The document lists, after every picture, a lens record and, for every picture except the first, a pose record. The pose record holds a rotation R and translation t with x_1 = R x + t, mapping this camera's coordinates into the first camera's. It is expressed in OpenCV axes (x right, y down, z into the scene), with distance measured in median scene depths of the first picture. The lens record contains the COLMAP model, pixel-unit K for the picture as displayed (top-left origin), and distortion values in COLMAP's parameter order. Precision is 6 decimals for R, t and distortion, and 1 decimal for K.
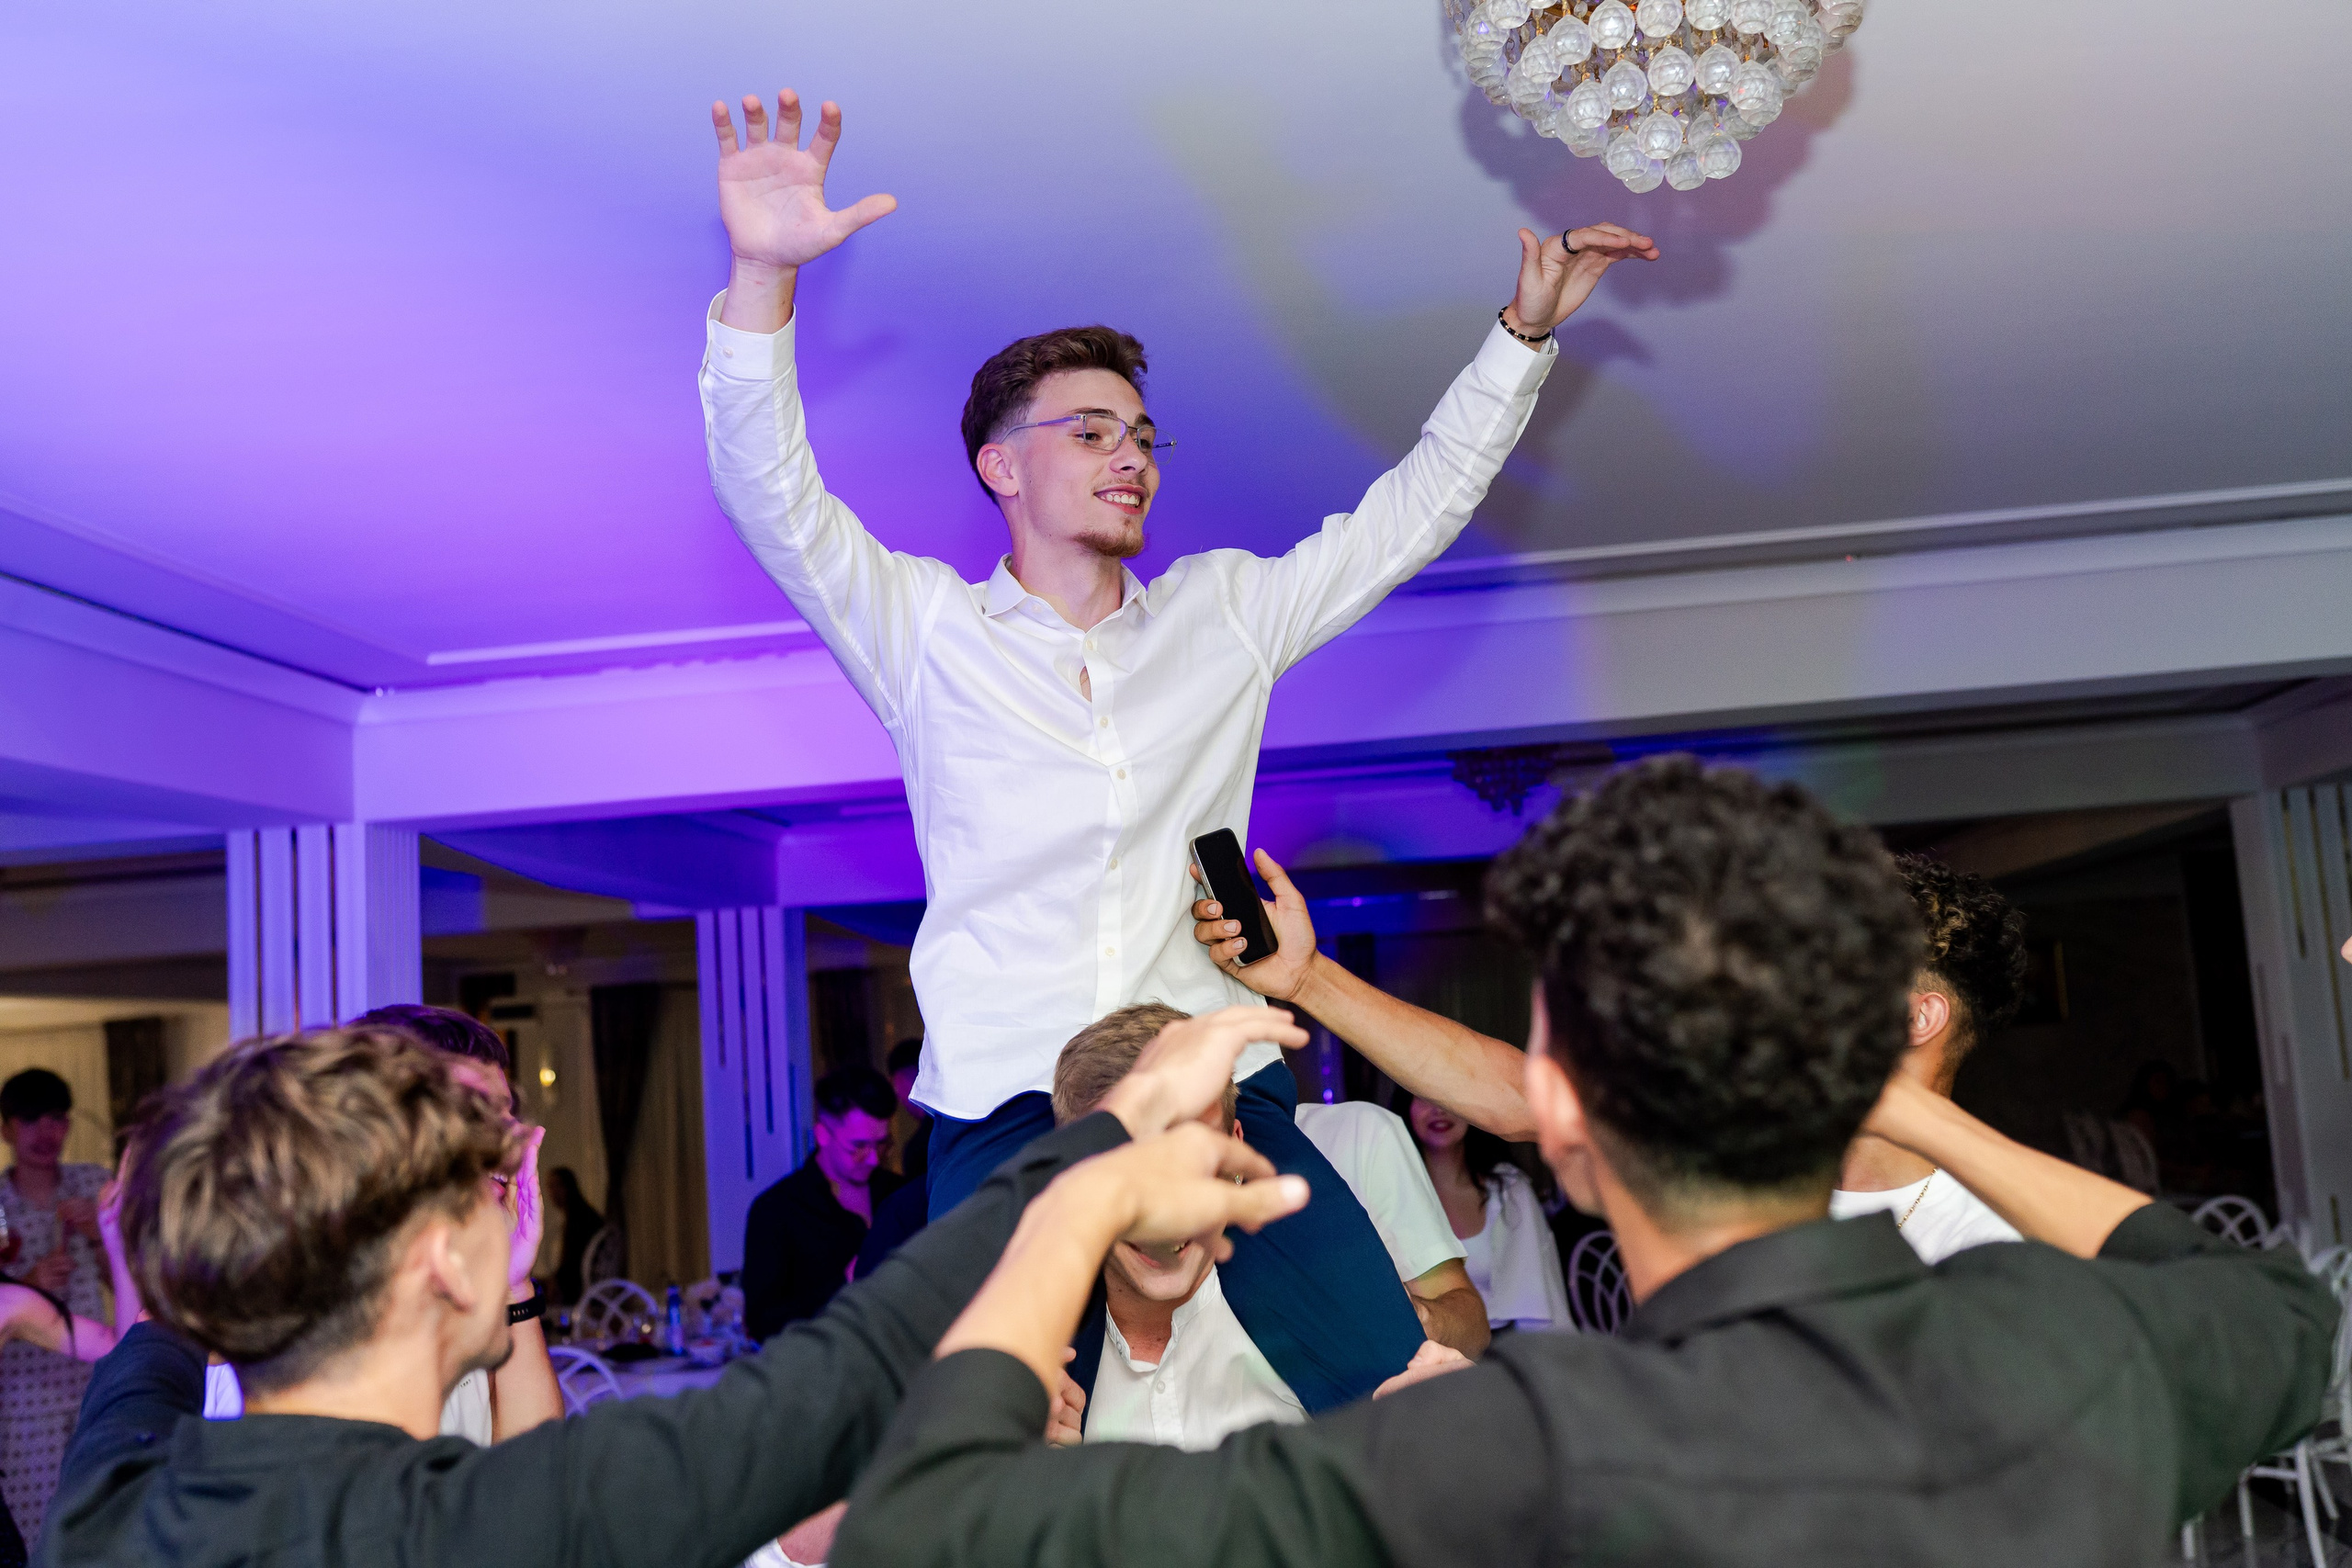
lens RADIAL K [[2311.1, 0, 1173.3], [0, 2311.1, 798.9], [0, 0, 1]] dist [-0.018069, -0.005790]
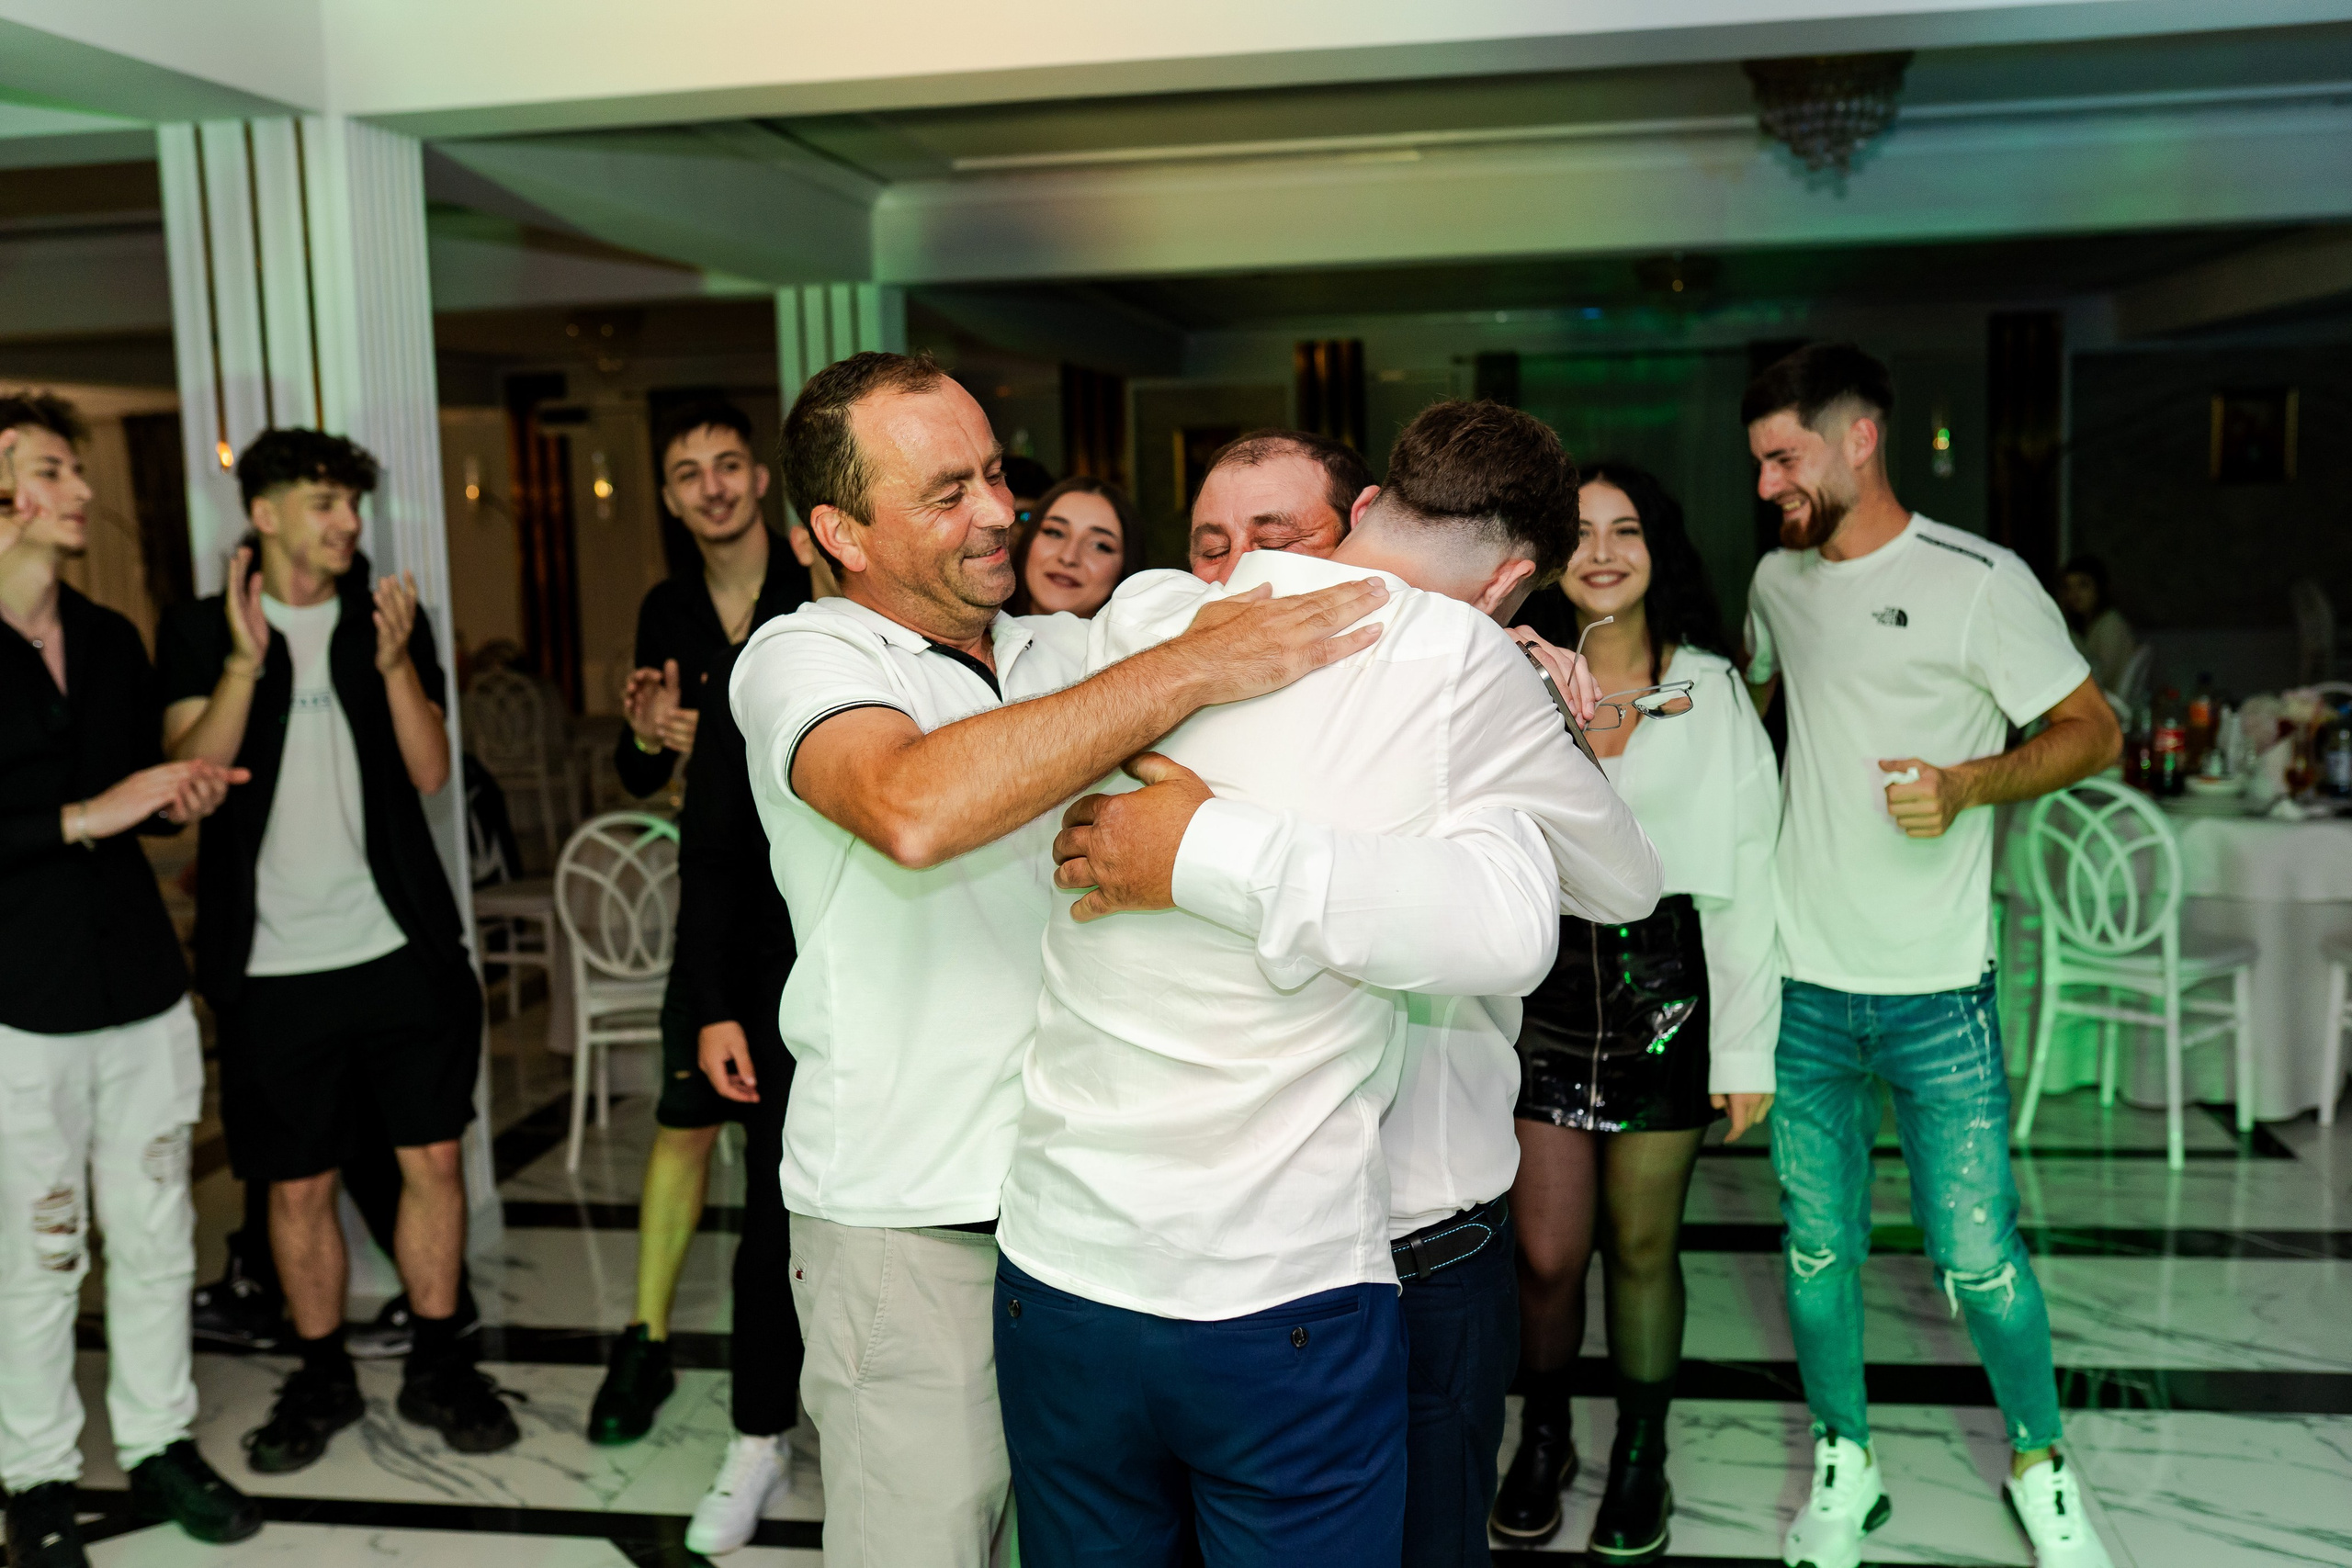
lens RADIAL K [[2316.8, 0, 1176.0], [0, 2316.8, 784.0], [0, 0, 1]] dist [-0.015625, 0.023166]
pose [[0.999217, 0.034427, -0.019495, -0.062973], [-0.028928, 0.971904, 0.233594, 0.037893], [0.026990, -0.232848, 0.972139, 0.240642]]
